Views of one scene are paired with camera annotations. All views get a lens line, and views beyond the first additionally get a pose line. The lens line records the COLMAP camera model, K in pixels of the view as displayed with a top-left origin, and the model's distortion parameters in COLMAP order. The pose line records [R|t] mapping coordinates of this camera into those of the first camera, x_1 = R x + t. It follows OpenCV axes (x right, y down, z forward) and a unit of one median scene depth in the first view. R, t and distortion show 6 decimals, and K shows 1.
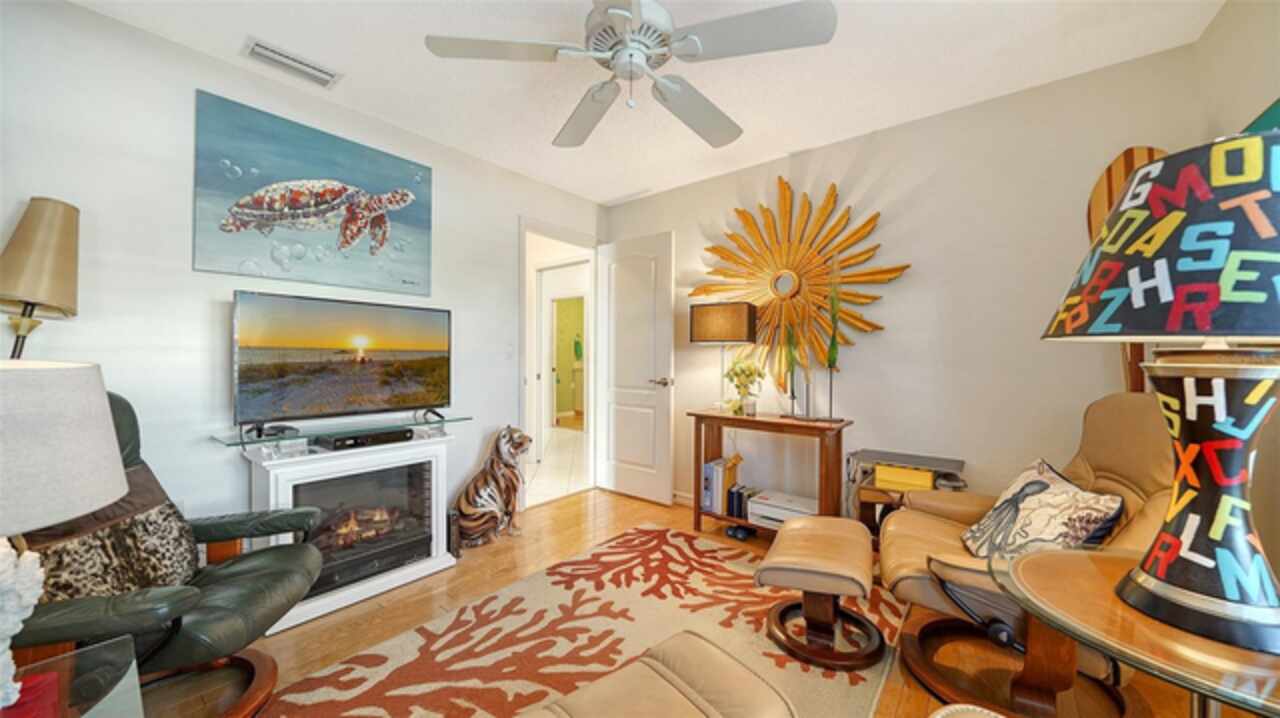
lens RADIAL K [[465.9, 0, 635.5], [0, 465.9, 359.1], [0, 0, 1]] dist [-0.000762, 0.000025]
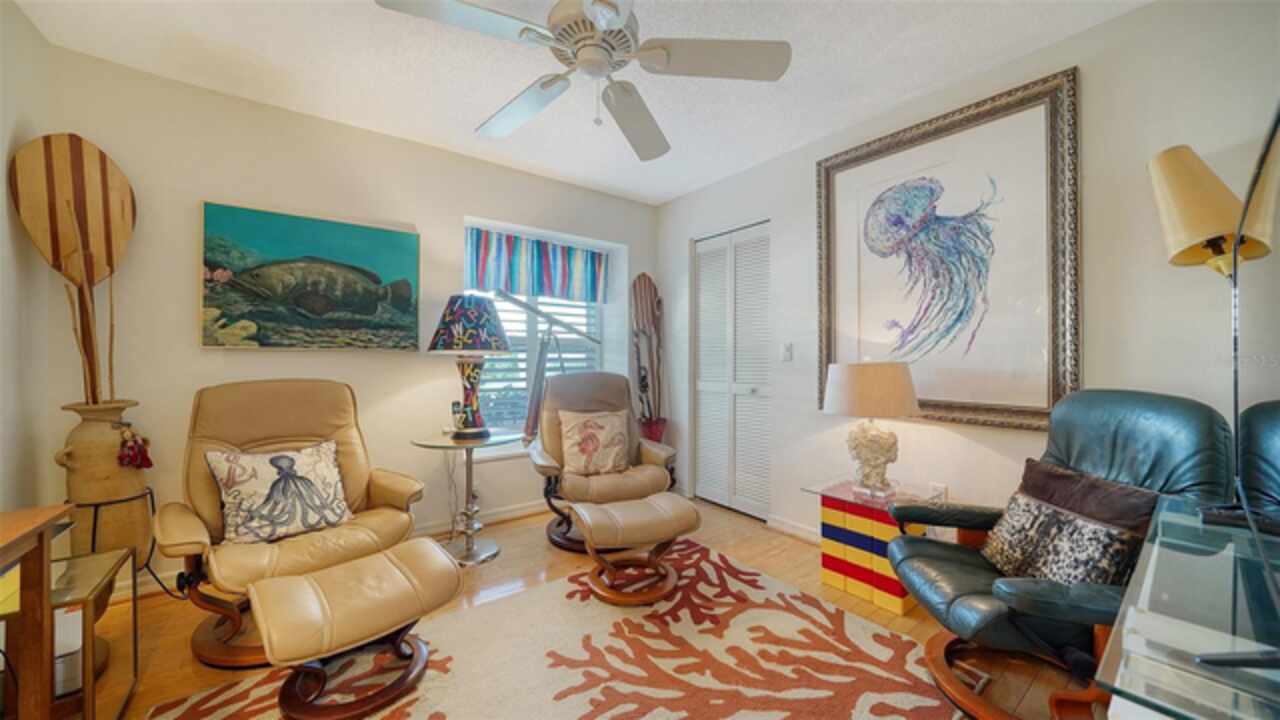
lens RADIAL K [[465.9, 0, 642.7], [0, 465.9, 359.8], [0, 0, 1]] dist [-0.000762, 0.000025]
pose [[-0.970457, -0.007100, 0.241168, -0.395166], [-0.007982, 0.999965, -0.002682, 0.002570], [-0.241141, -0.004528, -0.970480, 2.193440]]
